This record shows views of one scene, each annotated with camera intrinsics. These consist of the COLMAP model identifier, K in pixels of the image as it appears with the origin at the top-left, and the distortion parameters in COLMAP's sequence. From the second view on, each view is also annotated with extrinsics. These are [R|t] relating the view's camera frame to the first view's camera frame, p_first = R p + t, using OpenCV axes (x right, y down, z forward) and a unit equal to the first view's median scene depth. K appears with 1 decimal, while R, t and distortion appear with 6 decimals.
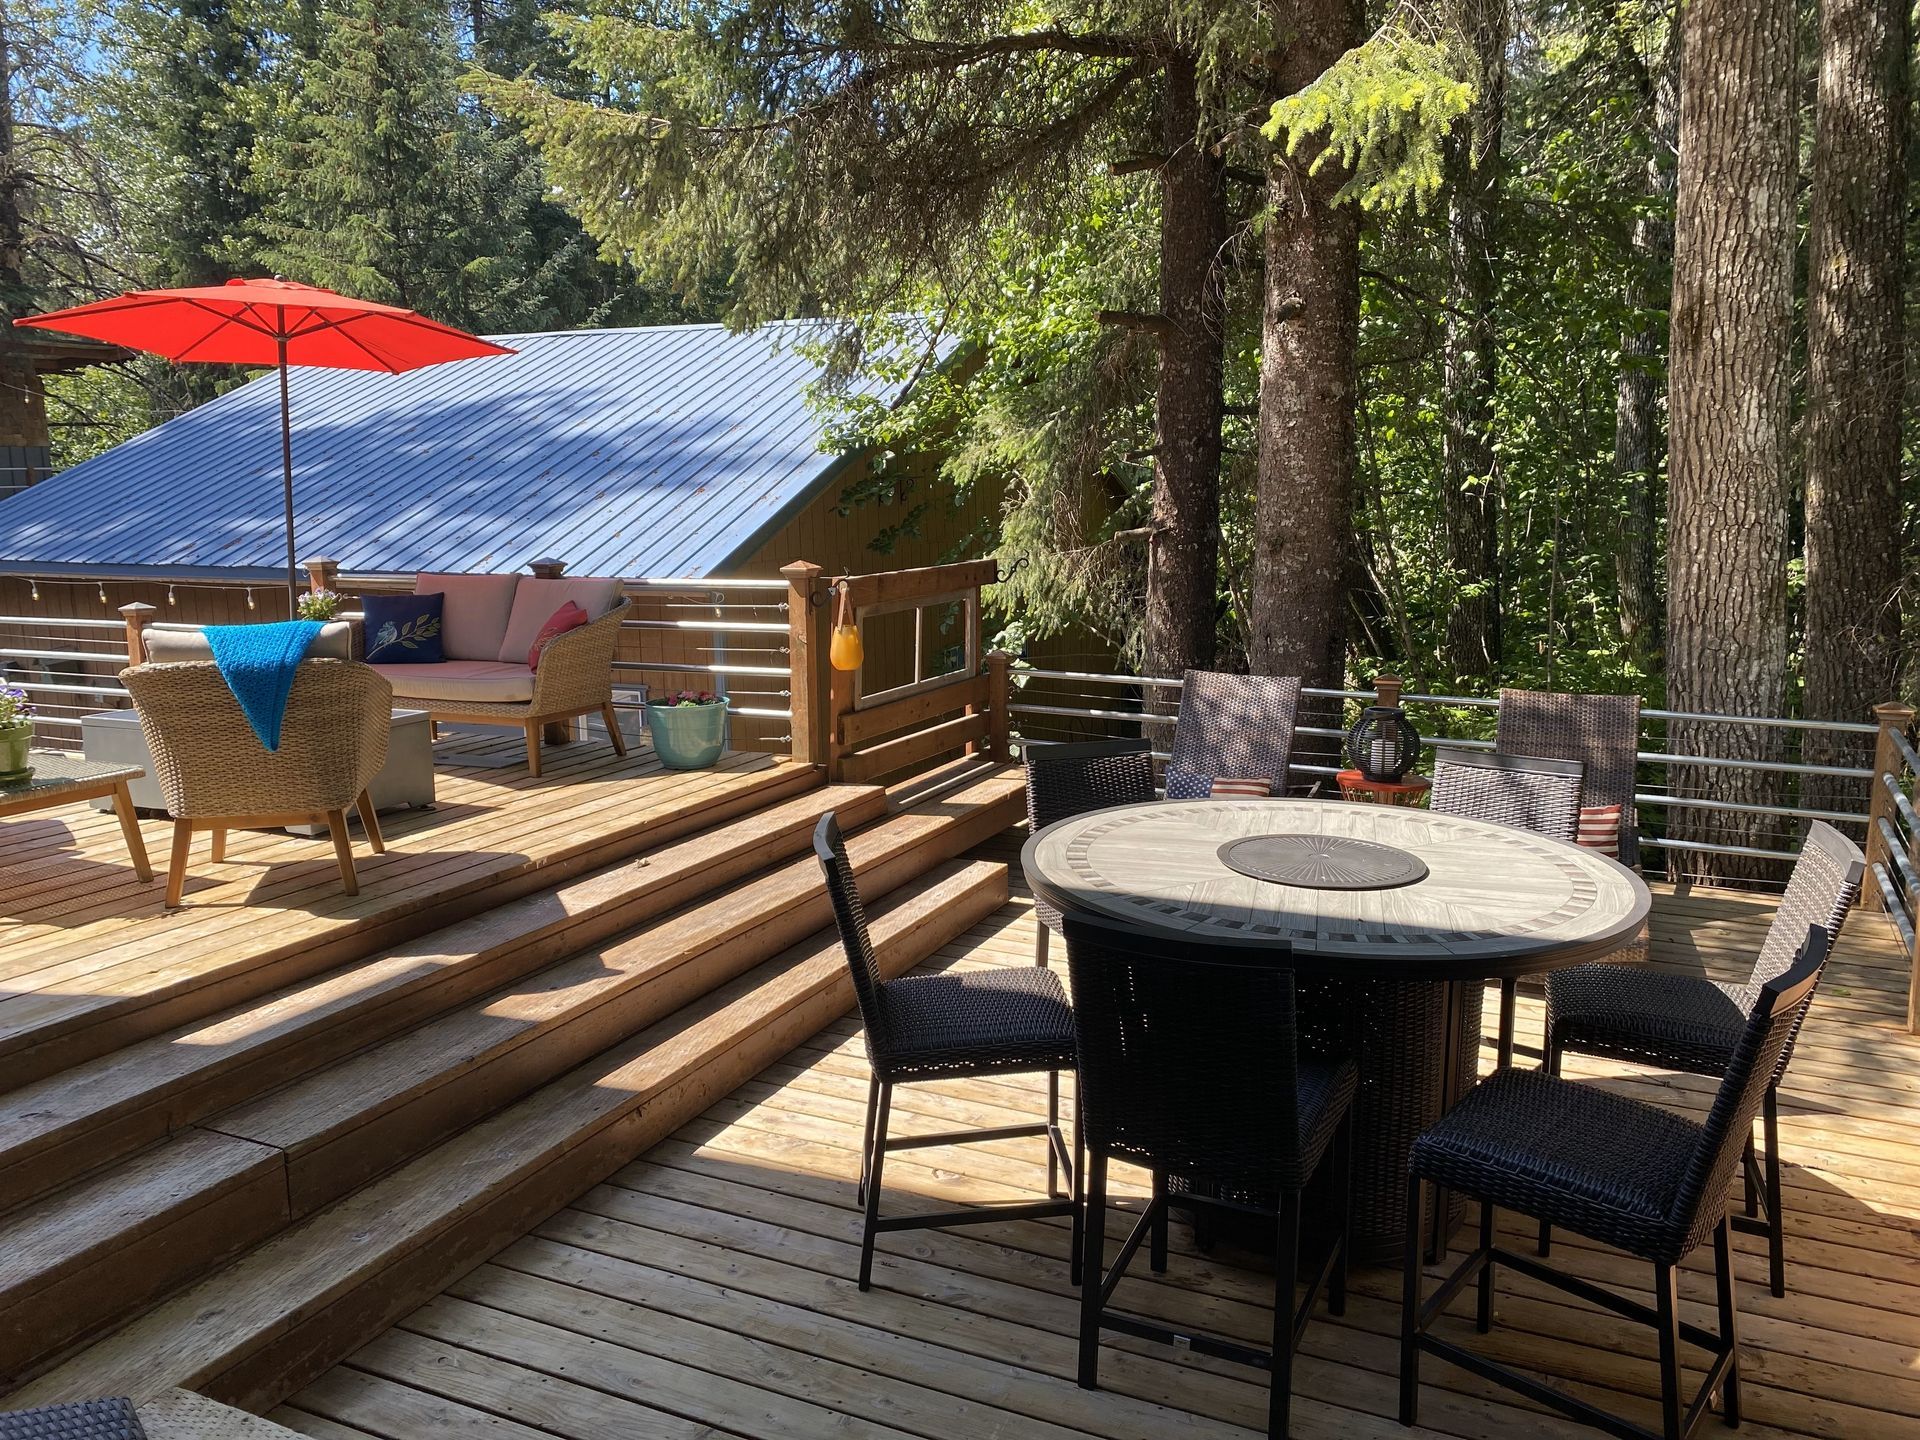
lens RADIAL K [[1492.3, 0, 963.5], [0, 1492.3, 722.2], [0, 0, 1]] dist [0.037060, -0.031578]
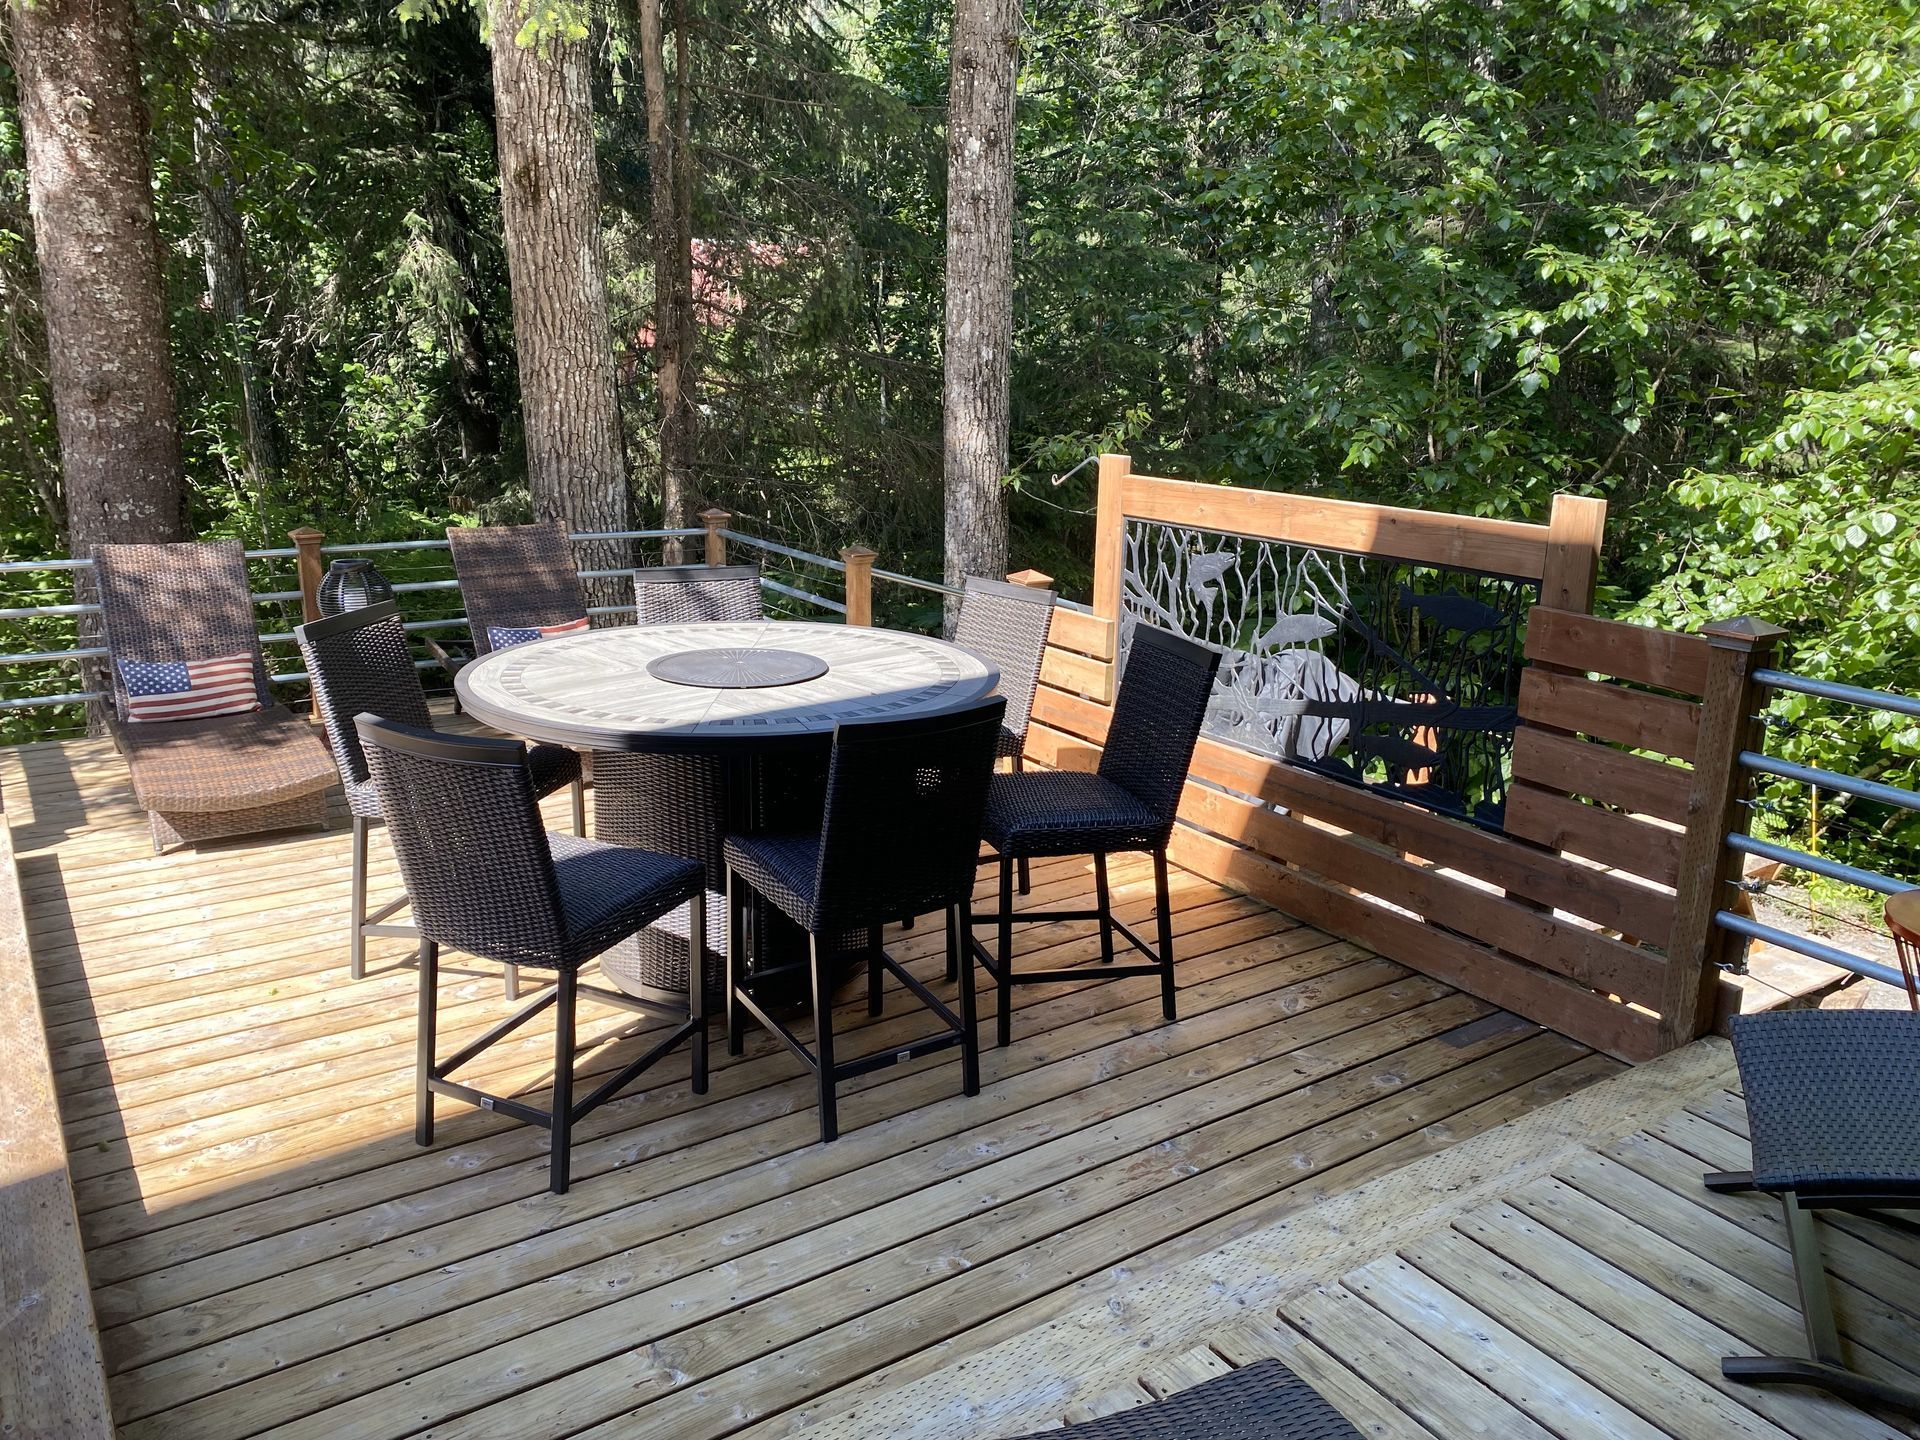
lens RADIAL K [[1492.3, 0, 972.8], [0, 1492.3, 719.8], [0, 0, 1]] dist [0.037060, -0.031578]
pose [[0.503276, -0.205923, 0.839231, -0.355152], [0.124583, 0.978336, 0.165344, -0.018811], [-0.855098, 0.021341, 0.518027, 0.152188]]
